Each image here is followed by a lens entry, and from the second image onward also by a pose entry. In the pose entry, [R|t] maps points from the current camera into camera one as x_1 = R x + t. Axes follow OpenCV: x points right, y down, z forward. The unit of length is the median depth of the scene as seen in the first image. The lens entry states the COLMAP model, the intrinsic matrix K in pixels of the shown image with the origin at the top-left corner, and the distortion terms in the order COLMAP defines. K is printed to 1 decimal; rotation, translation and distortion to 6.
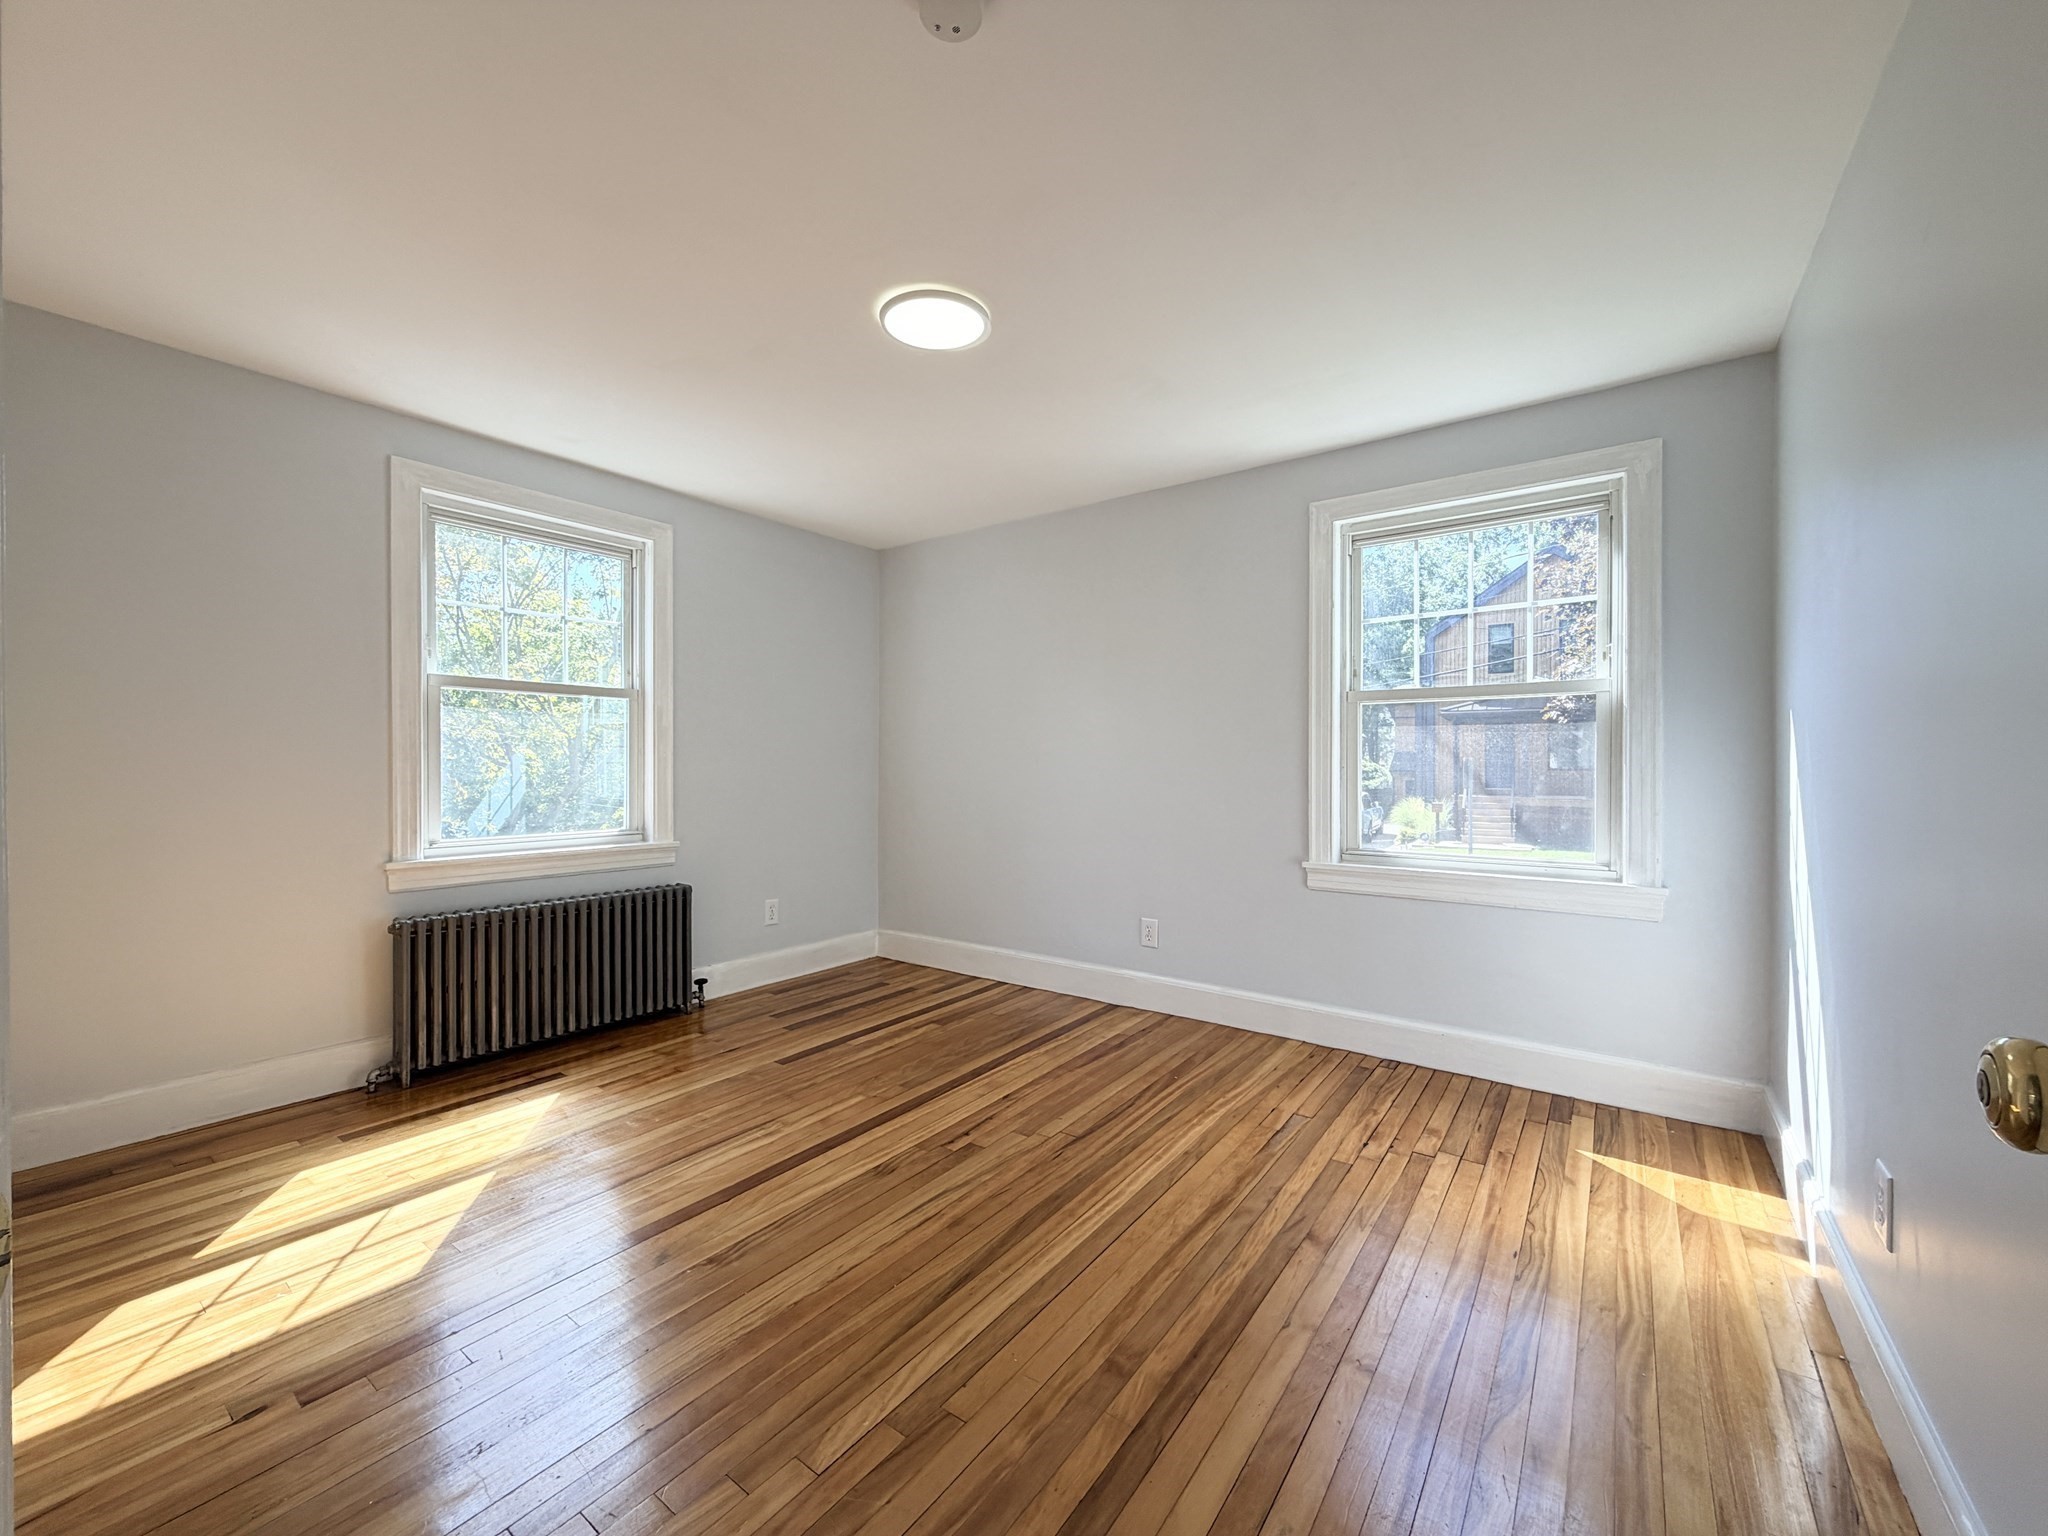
lens RADIAL K [[817.3, 0, 1017.3], [0, 817.3, 763.2], [0, 0, 1]] dist [-0.000224, -0.000272]
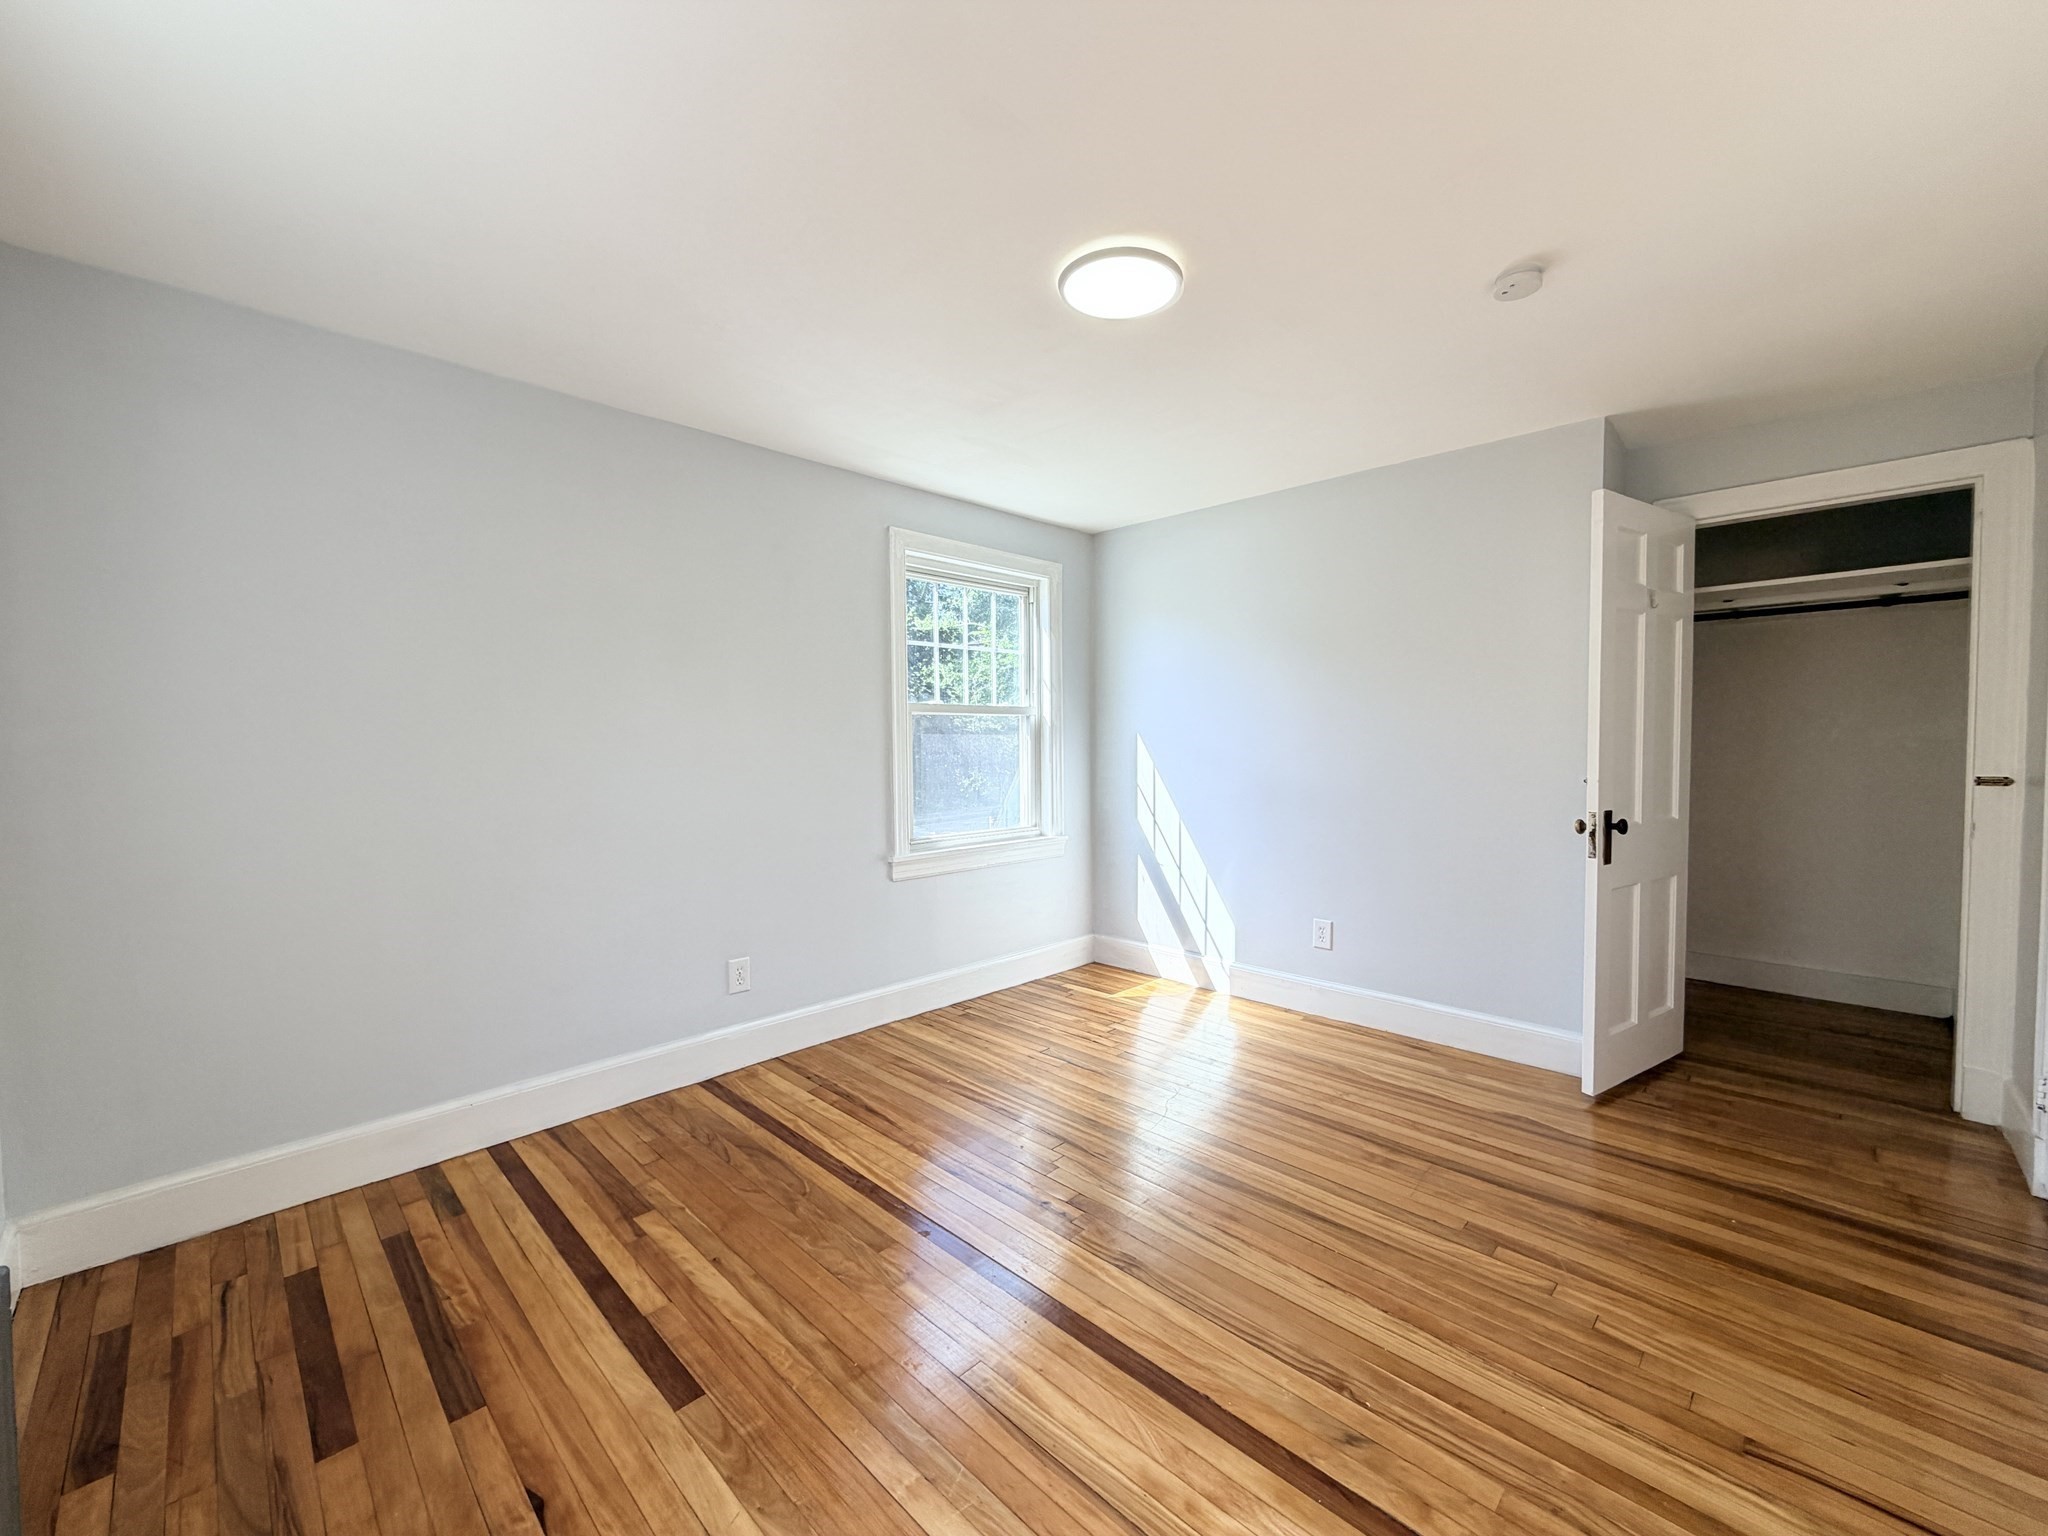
lens RADIAL K [[817.3, 0, 1017.3], [0, 817.3, 763.2], [0, 0, 1]] dist [-0.000224, -0.000272]
pose [[0.145592, -0.030476, 0.988875, -0.704909], [0.007253, 0.999531, 0.029737, -0.036164], [-0.989318, 0.002843, 0.145745, 0.686572]]
